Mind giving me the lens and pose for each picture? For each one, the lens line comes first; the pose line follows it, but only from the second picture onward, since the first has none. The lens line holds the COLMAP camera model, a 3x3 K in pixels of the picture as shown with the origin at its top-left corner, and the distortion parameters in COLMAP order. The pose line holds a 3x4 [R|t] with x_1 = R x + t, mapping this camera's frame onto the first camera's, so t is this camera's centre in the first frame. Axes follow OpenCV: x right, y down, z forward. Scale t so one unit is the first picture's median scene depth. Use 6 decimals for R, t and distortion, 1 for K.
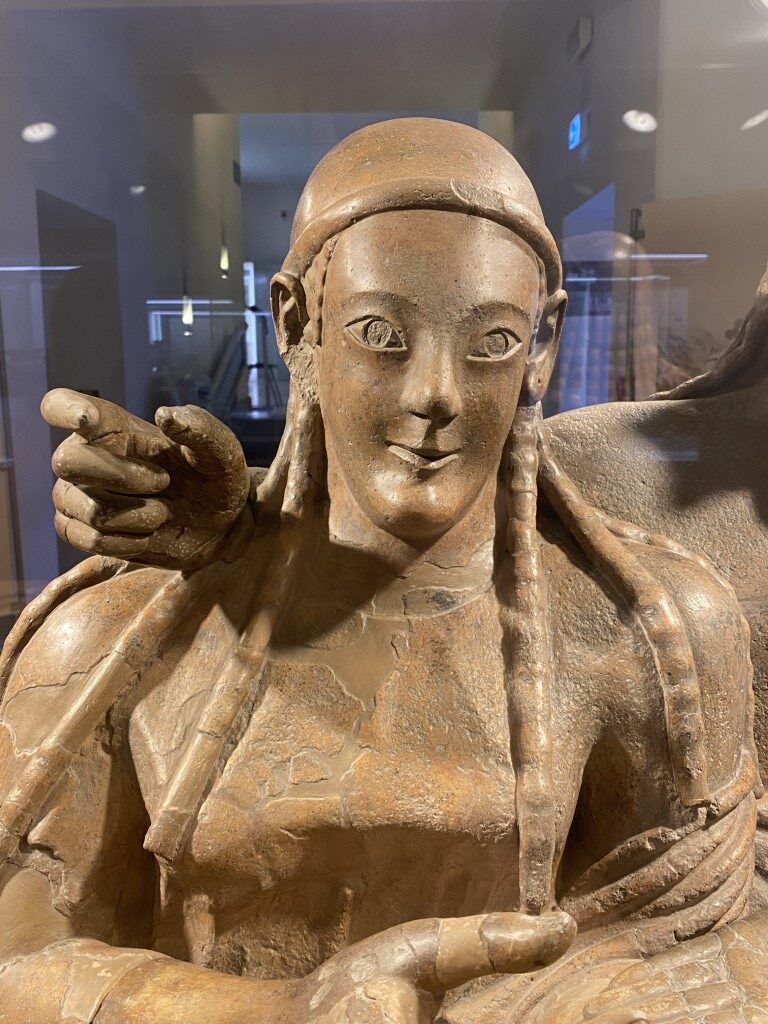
lens RADIAL K [[1033.0, 0, 384.0], [0, 1033.0, 512.0], [0, 0, 1]] dist [0.128049, -0.021473]
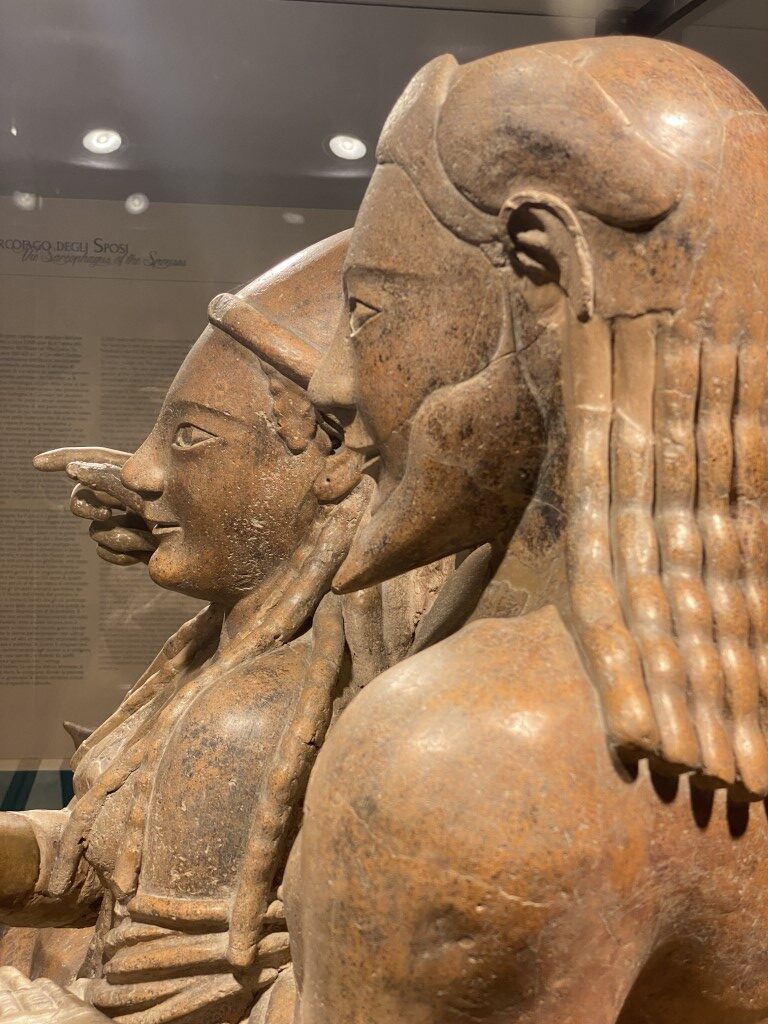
lens RADIAL K [[1565.3, 0, 384.0], [0, 1565.3, 512.0], [0, 0, 1]] dist [0.162456, 0.017483]
pose [[0.126747, 0.098151, -0.987067, 1.722687], [-0.193161, 0.978485, 0.072494, -0.229148], [0.972946, 0.181475, 0.142979, 0.906473]]
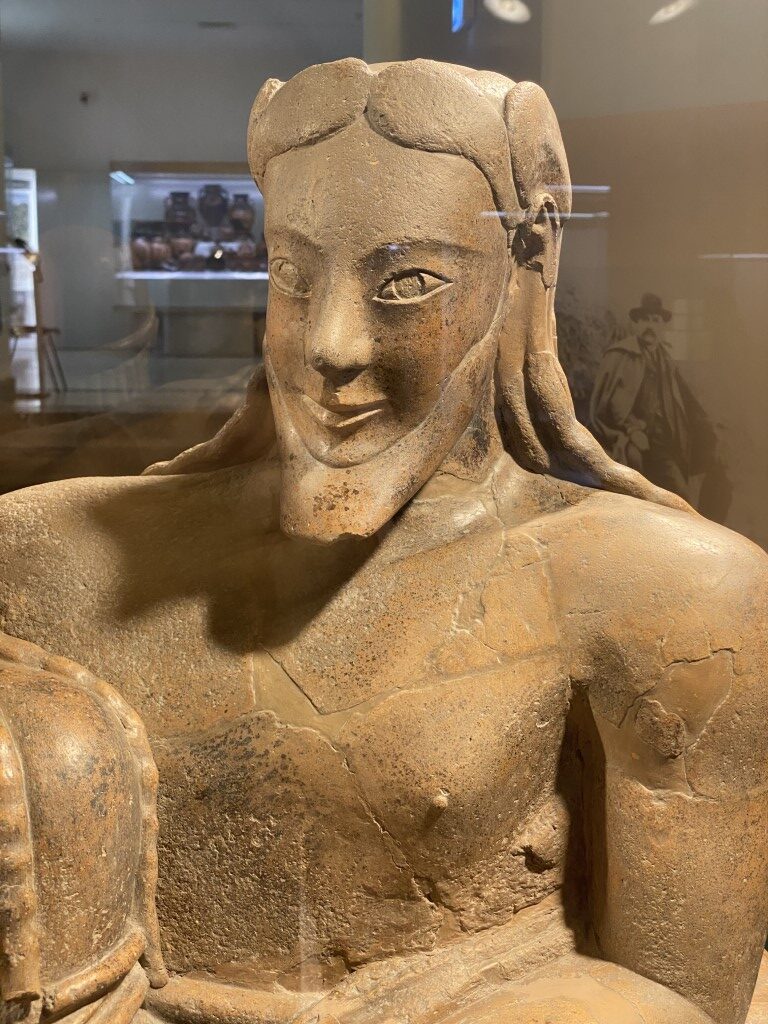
lens RADIAL K [[1582.1, 0, 384.0], [0, 1582.1, 512.0], [0, 0, 1]] dist [0.107620, 0.188257]
pose [[0.996745, 0.004898, 0.080471, 0.446169], [-0.002969, 0.999706, -0.024078, -0.065718], [-0.080565, 0.023760, 0.996466, -0.259287]]
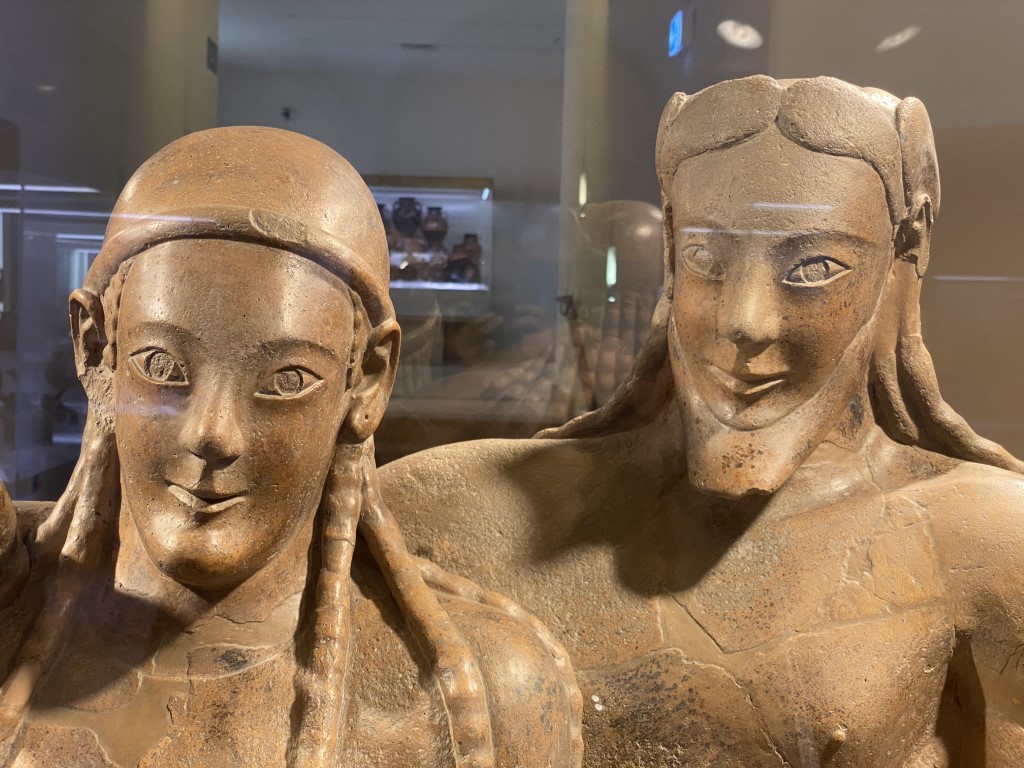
lens RADIAL K [[1589.0, 0, 512.0], [0, 1589.0, 384.0], [0, 0, 1]] dist [0.185575, -0.584097]
pose [[0.998131, 0.036866, 0.048740, 0.222226], [-0.031222, 0.993231, -0.111877, -0.003436], [-0.052534, 0.110146, 0.992526, -0.416556]]
